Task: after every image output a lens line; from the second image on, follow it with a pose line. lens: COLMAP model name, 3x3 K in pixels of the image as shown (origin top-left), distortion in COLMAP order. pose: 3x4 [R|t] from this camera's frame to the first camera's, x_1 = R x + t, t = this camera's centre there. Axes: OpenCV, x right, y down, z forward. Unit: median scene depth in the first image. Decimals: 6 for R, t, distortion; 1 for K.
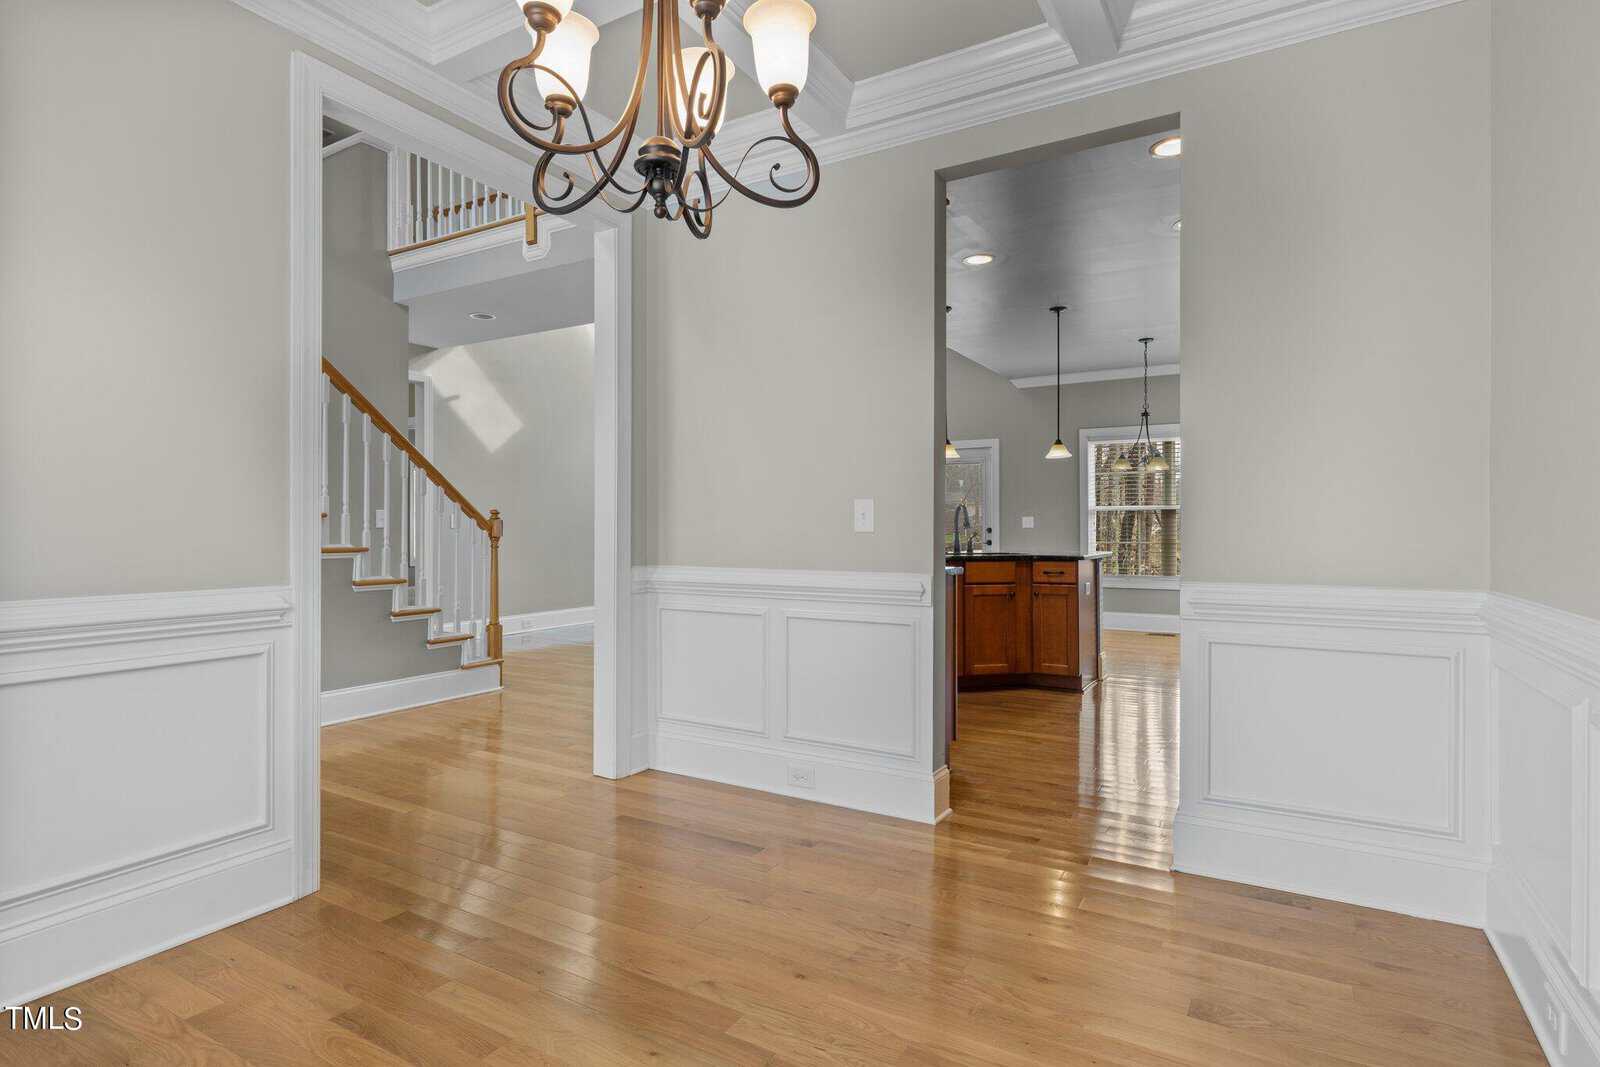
lens RADIAL K [[834.4, 0, 800.2], [0, 834.4, 510.6], [0, 0, 1]] dist [0.001731, 0.000373]
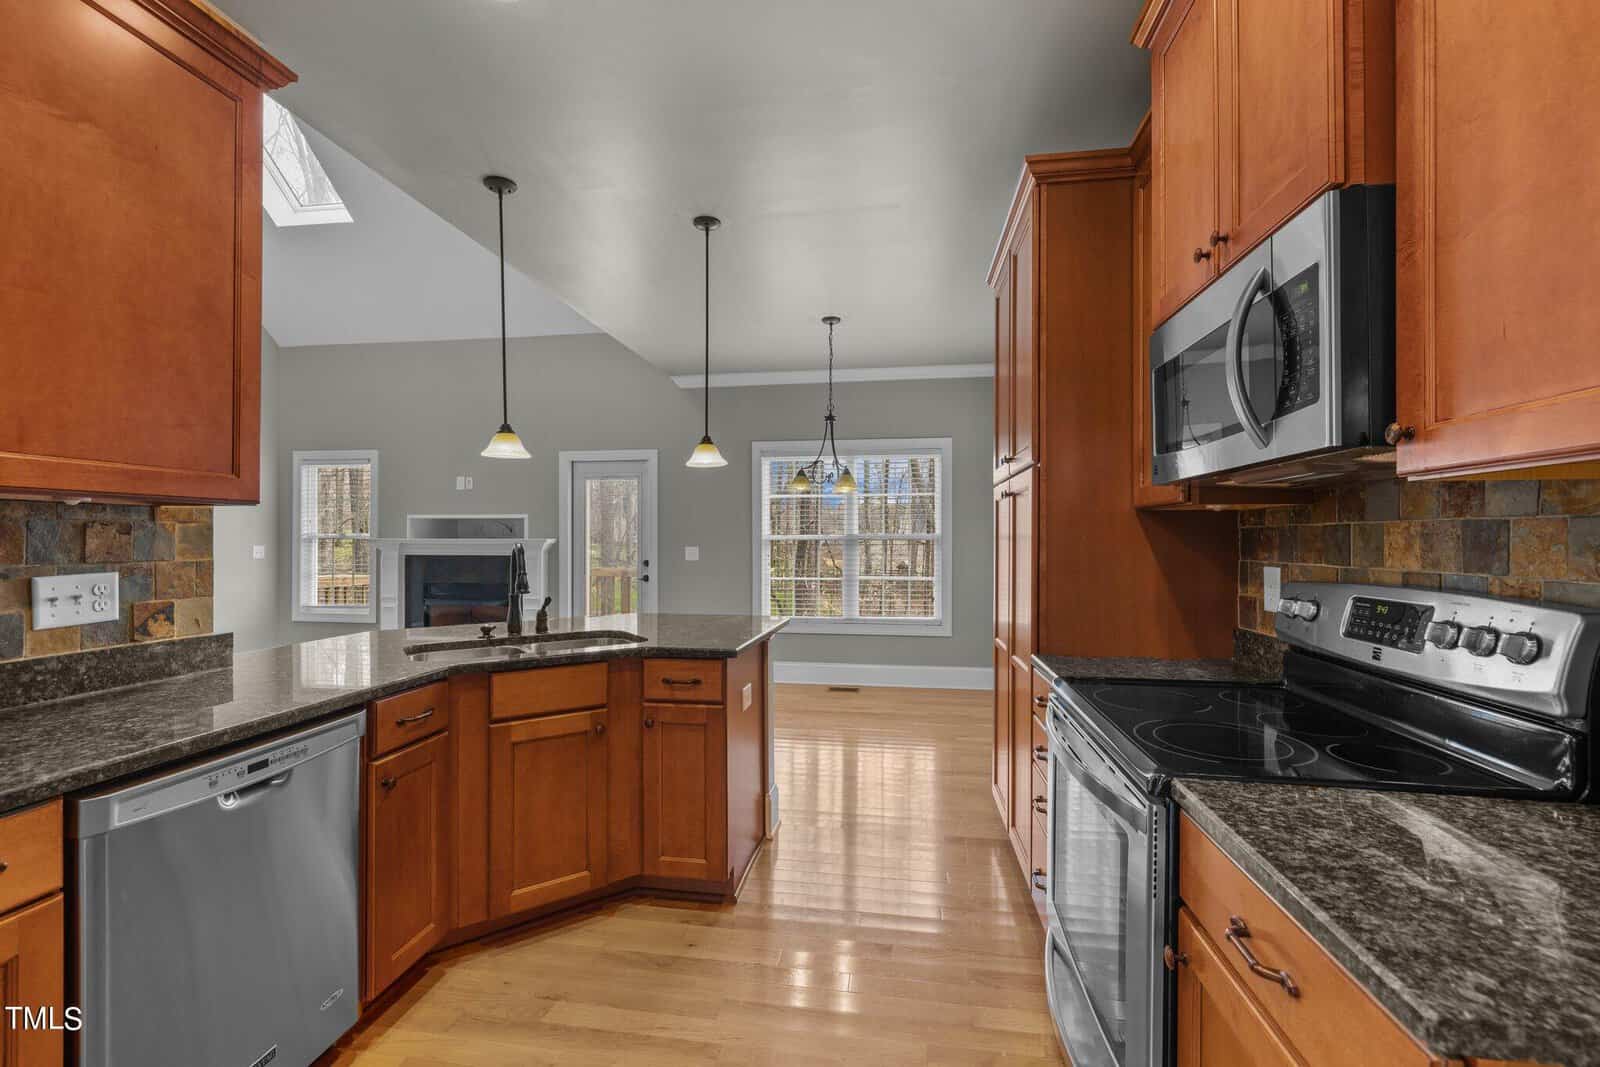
lens RADIAL K [[809.3, 0, 800.0], [0, 809.3, 533.5], [0, 0, 1]] dist [0.000223, 0.000162]
pose [[0.931774, 0.003570, 0.363020, 0.159754], [-0.004897, 0.999984, 0.002734, -0.016037], [-0.363005, -0.004325, 0.931777, 0.426534]]
